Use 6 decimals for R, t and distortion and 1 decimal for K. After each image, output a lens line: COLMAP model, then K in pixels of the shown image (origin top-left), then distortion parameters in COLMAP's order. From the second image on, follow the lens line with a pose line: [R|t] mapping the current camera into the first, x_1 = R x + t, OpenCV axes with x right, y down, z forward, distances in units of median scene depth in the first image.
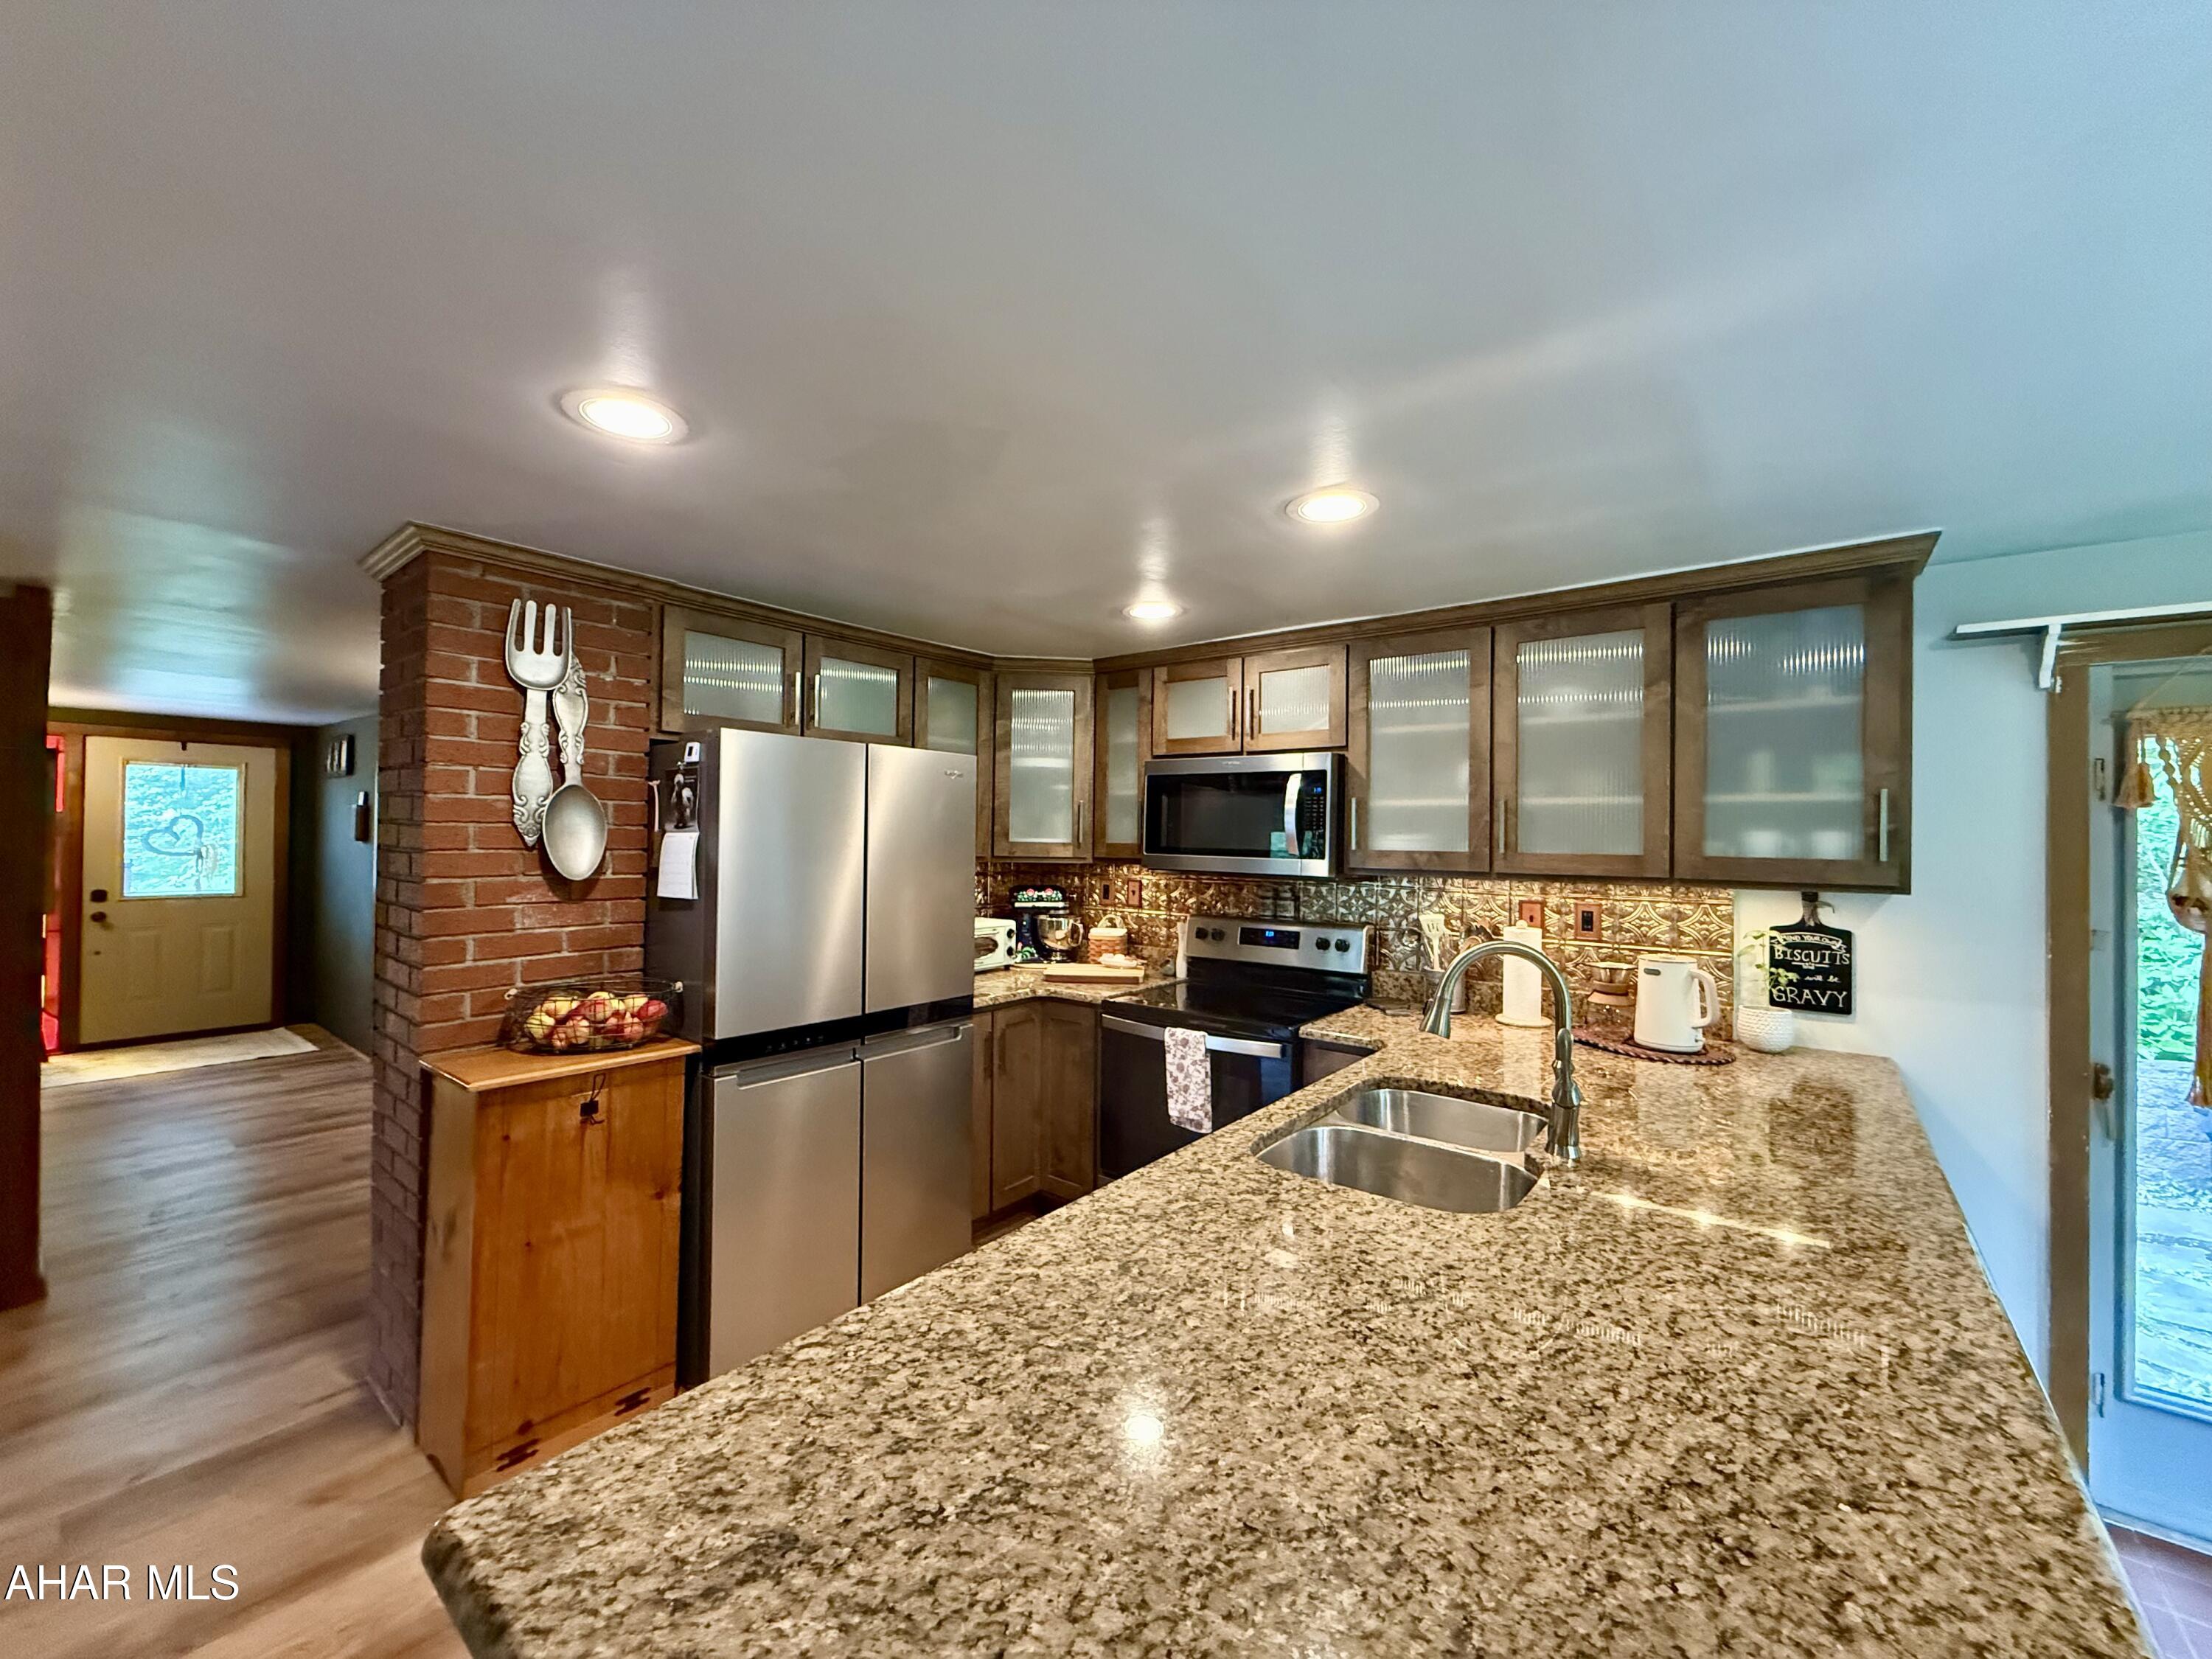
lens RADIAL K [[877.0, 0, 1099.0], [0, 877.0, 828.9], [0, 0, 1]] dist [-0.000291, -0.000170]
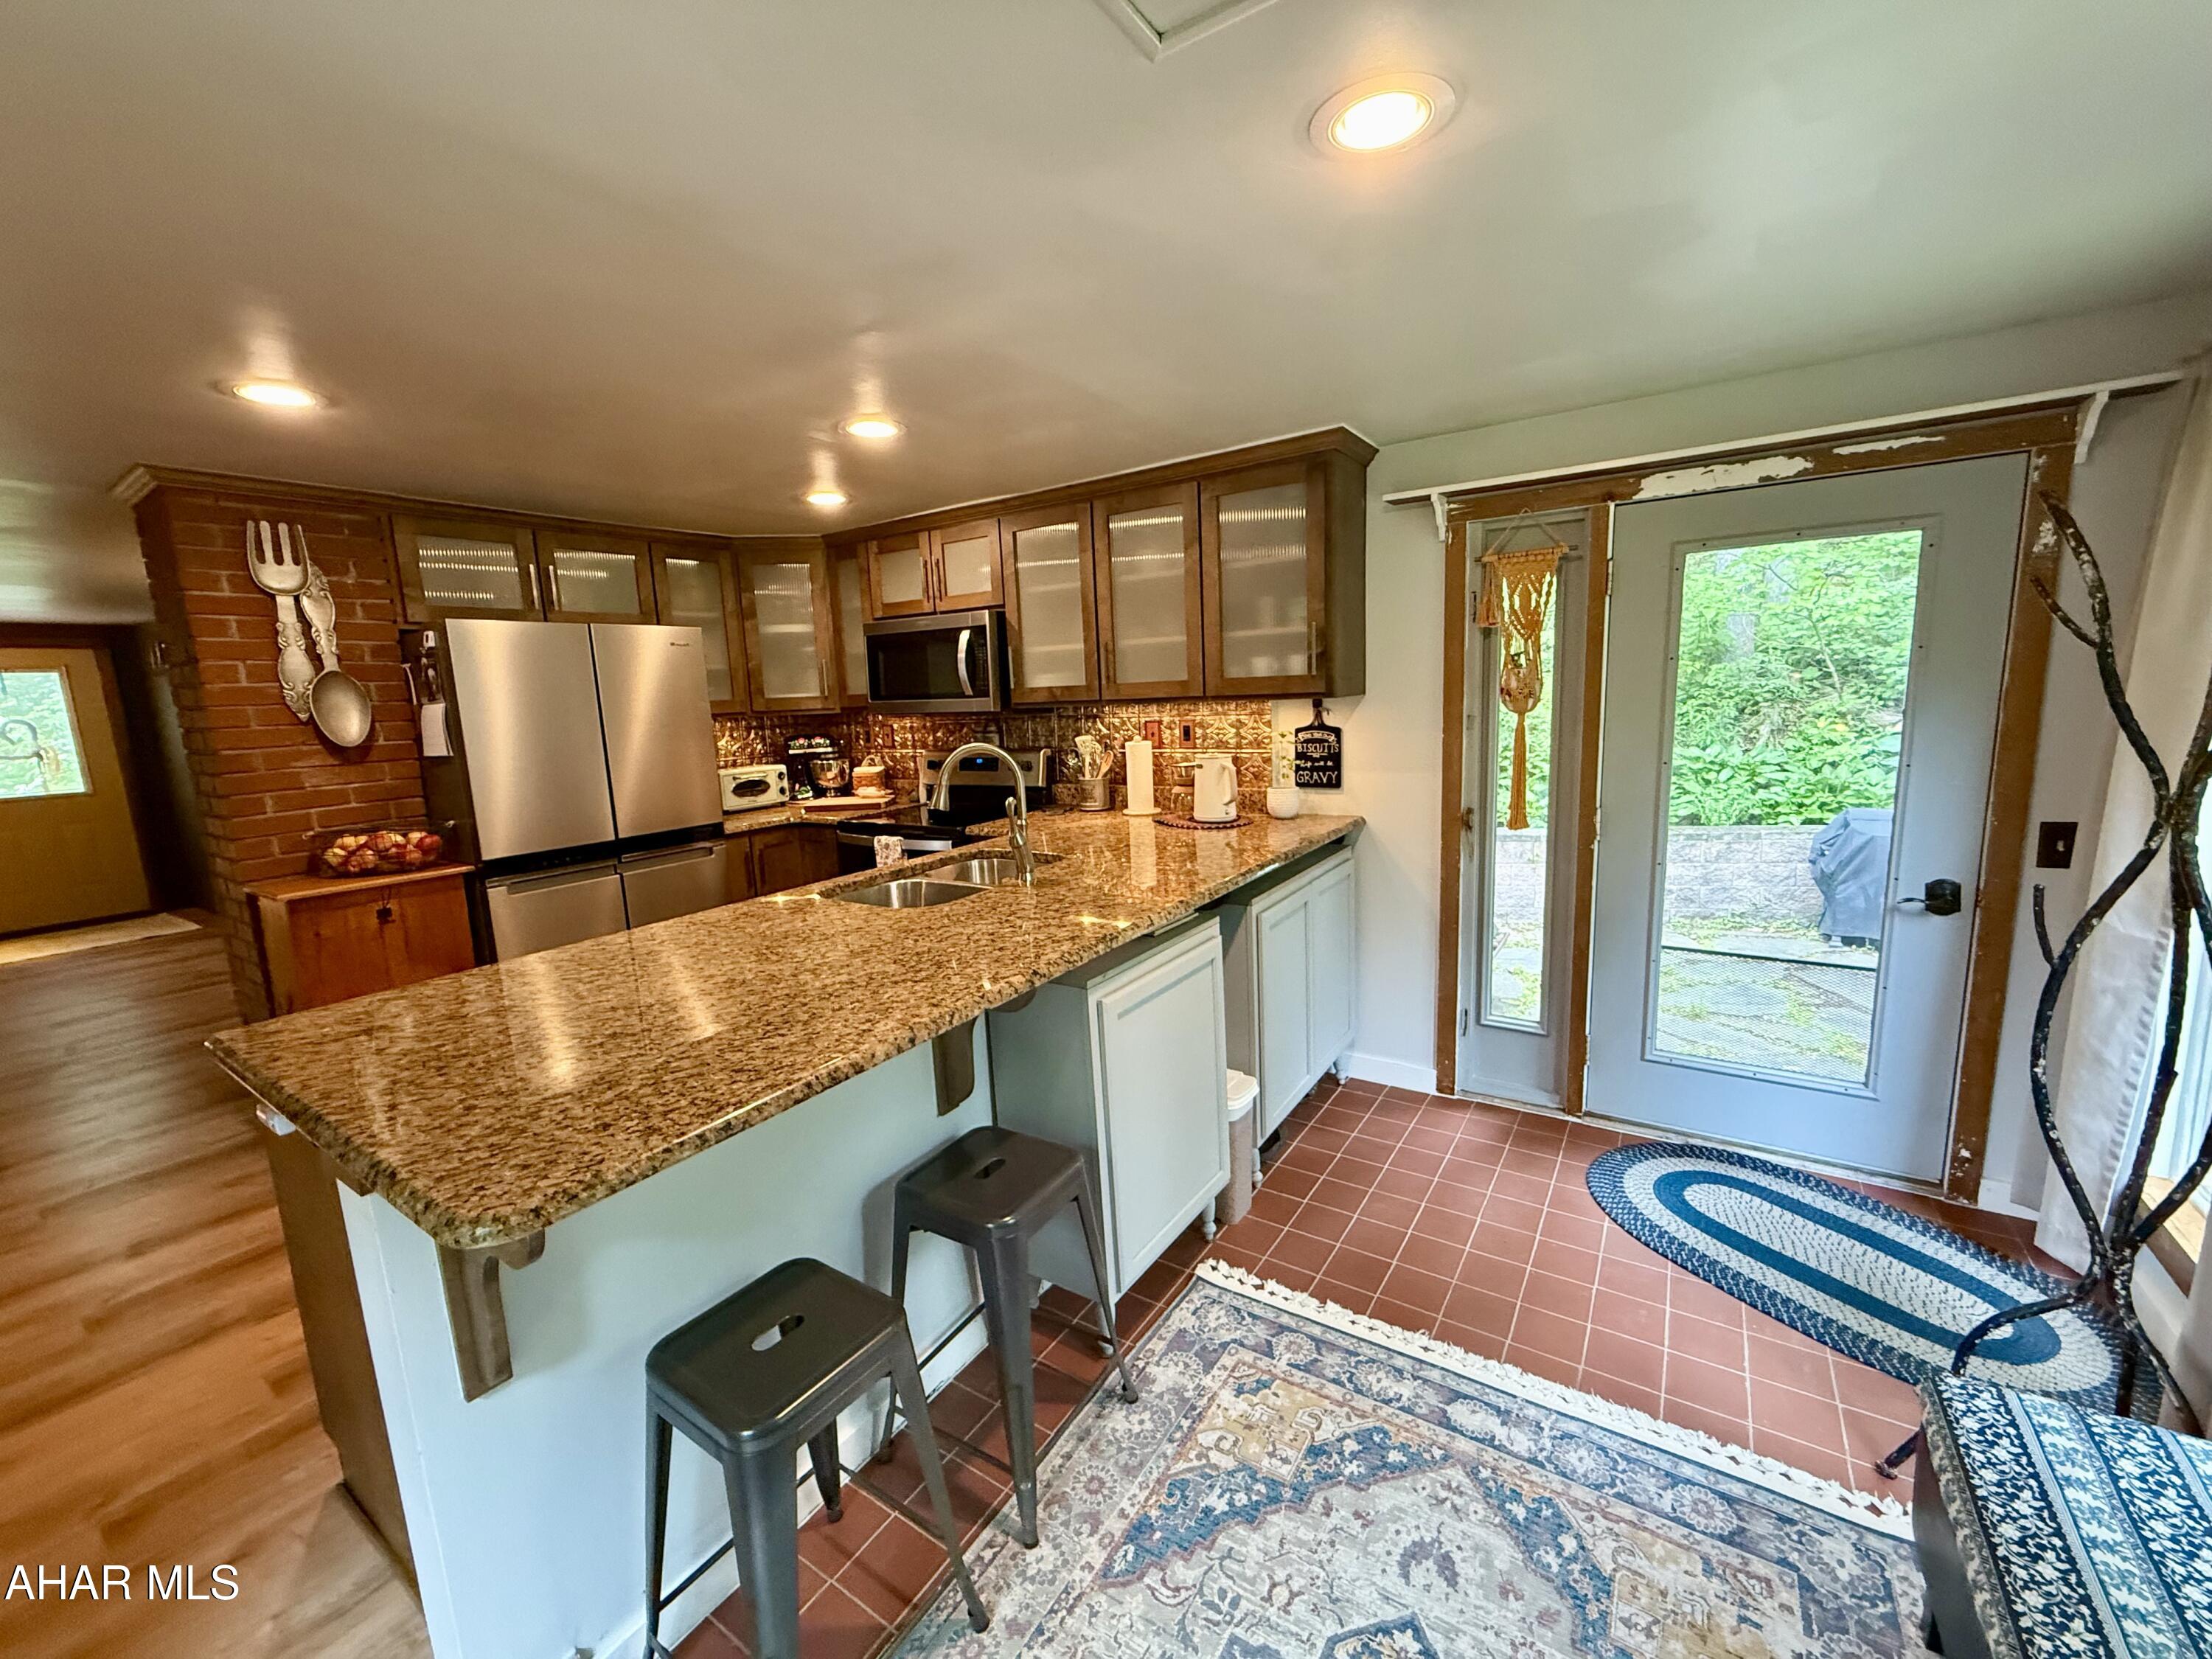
lens RADIAL K [[877.0, 0, 1099.0], [0, 877.0, 828.9], [0, 0, 1]] dist [-0.000291, -0.000170]
pose [[0.995368, -0.067626, 0.068331, 0.371440], [0.055377, 0.984318, 0.167485, 0.021692], [-0.078586, -0.162925, 0.983504, -0.339967]]
